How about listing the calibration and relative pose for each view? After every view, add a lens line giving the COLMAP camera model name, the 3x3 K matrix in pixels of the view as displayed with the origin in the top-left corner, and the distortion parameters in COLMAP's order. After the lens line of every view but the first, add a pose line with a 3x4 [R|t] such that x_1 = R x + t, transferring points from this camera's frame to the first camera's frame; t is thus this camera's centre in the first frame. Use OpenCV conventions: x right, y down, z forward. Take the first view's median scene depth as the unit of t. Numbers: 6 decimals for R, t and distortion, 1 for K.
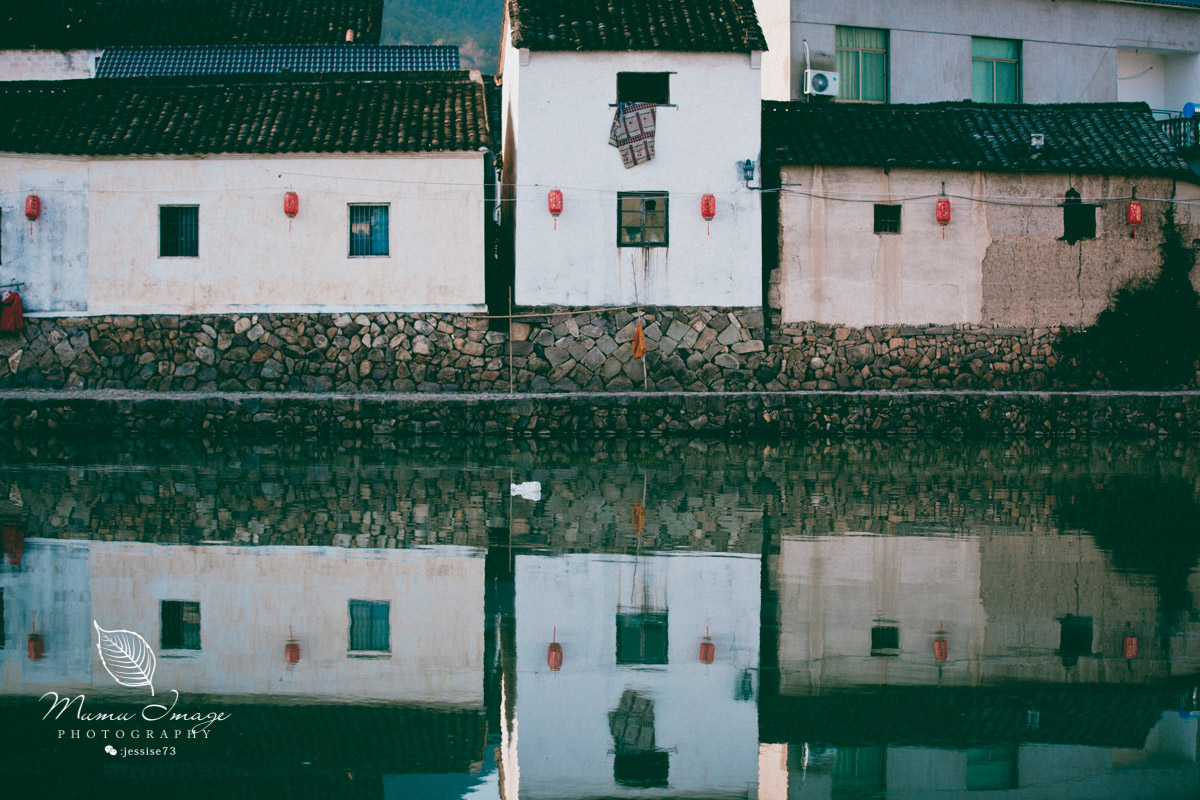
lens RADIAL K [[2473.5, 0, 600.0], [0, 2473.5, 400.0], [0, 0, 1]] dist [-0.343775, -0.018149]
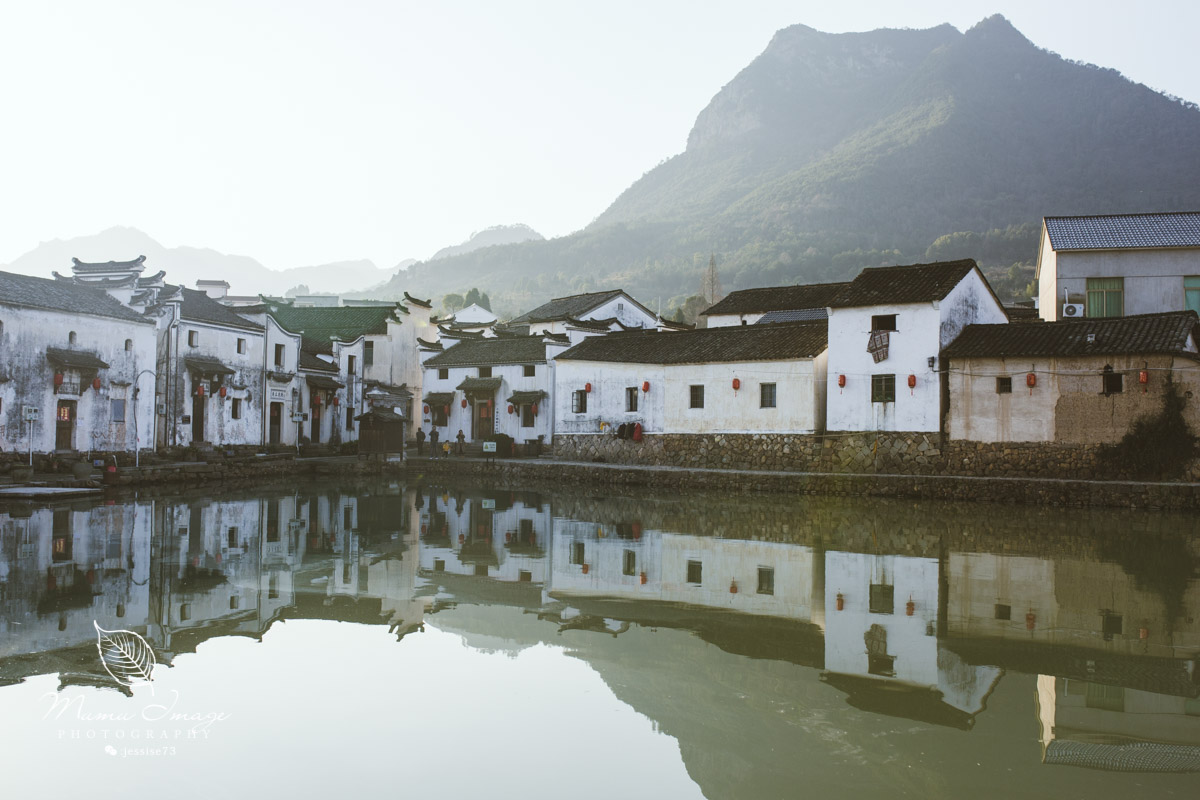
lens RADIAL K [[1165.0, 0, 600.0], [0, 1165.0, 400.0], [0, 0, 1]] dist [-0.015197, -0.017446]
pose [[0.747373, -0.012888, -0.664280, 0.475072], [-0.029544, 0.998178, -0.052605, -0.006866], [0.663747, 0.058941, 0.745631, 0.138546]]
